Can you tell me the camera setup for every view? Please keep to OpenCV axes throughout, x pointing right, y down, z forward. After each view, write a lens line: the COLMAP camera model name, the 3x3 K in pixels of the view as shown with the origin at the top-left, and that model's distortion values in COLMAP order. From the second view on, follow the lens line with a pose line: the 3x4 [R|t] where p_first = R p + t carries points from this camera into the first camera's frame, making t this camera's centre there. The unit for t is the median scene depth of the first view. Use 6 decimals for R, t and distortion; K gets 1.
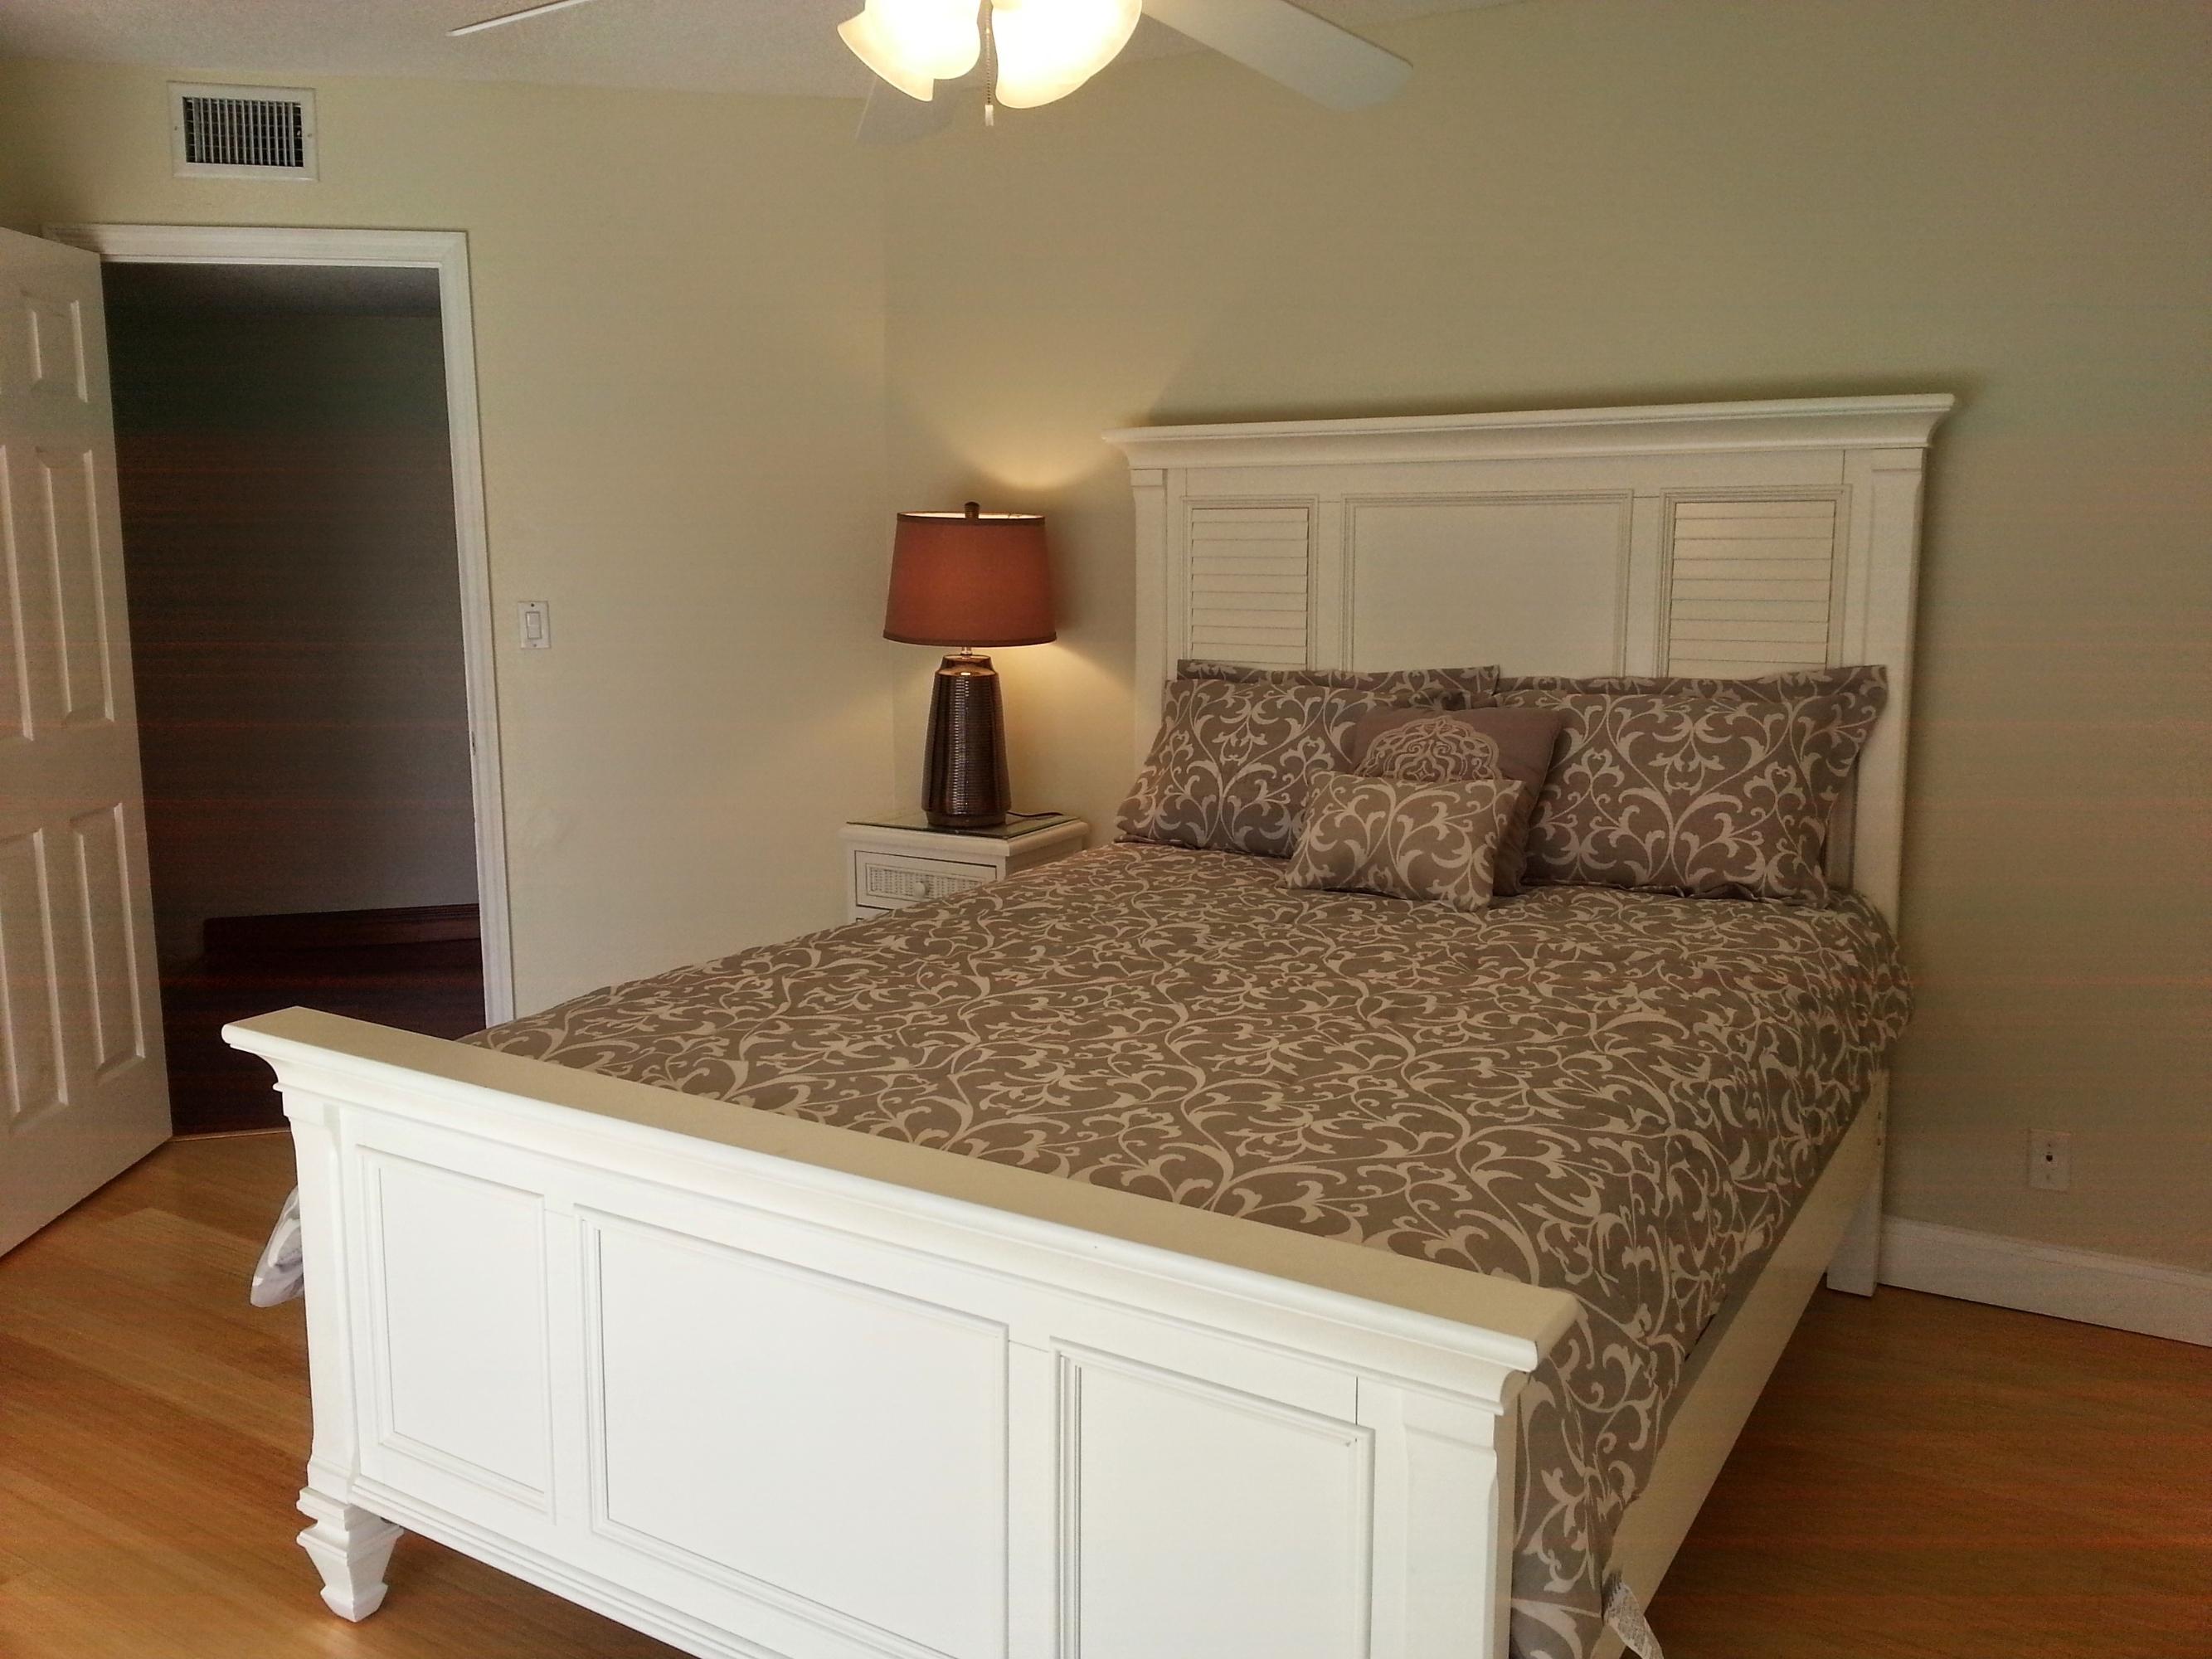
lens RADIAL K [[1819.2, 0, 1106.6], [0, 1819.2, 785.8], [0, 0, 1]] dist [0.115553, -0.255876]
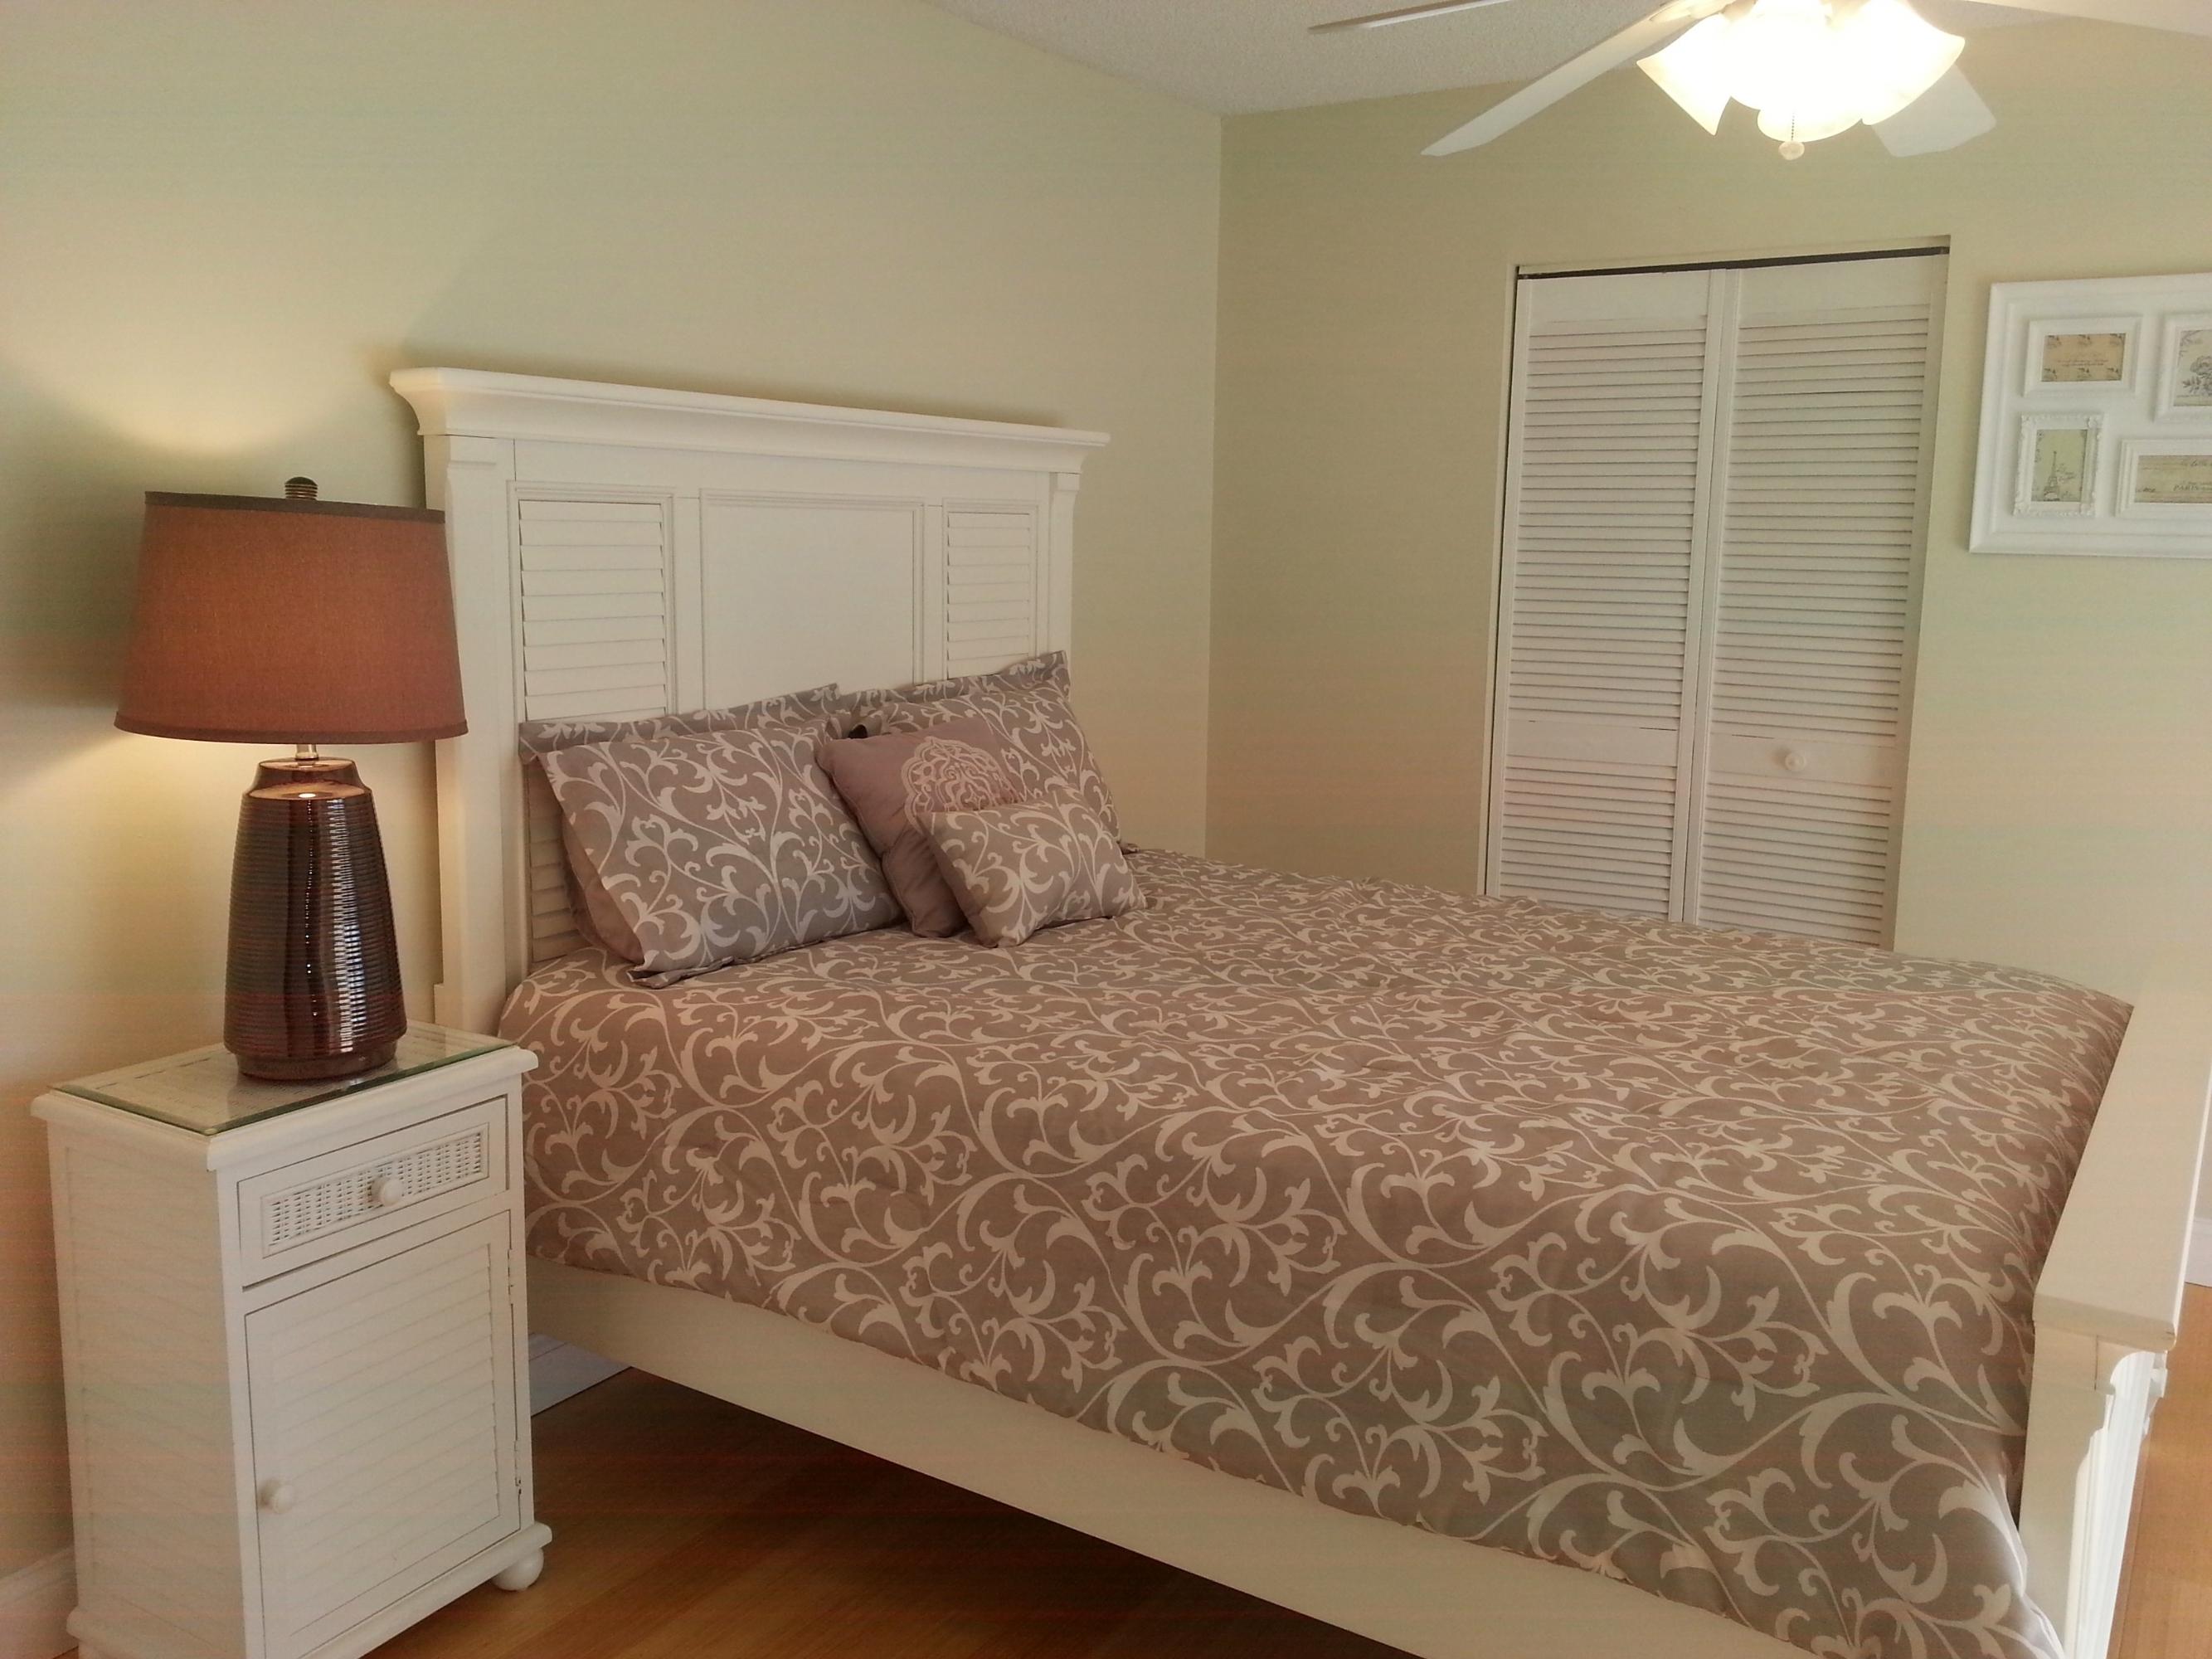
lens RADIAL K [[1819.2, 0, 1106.6], [0, 1819.2, 785.8], [0, 0, 1]] dist [0.115553, -0.255876]
pose [[-0.035573, -0.136953, 0.989939, -0.694742], [0.129425, 0.981592, 0.140449, -0.123565], [-0.990951, 0.133119, -0.017193, 0.865985]]
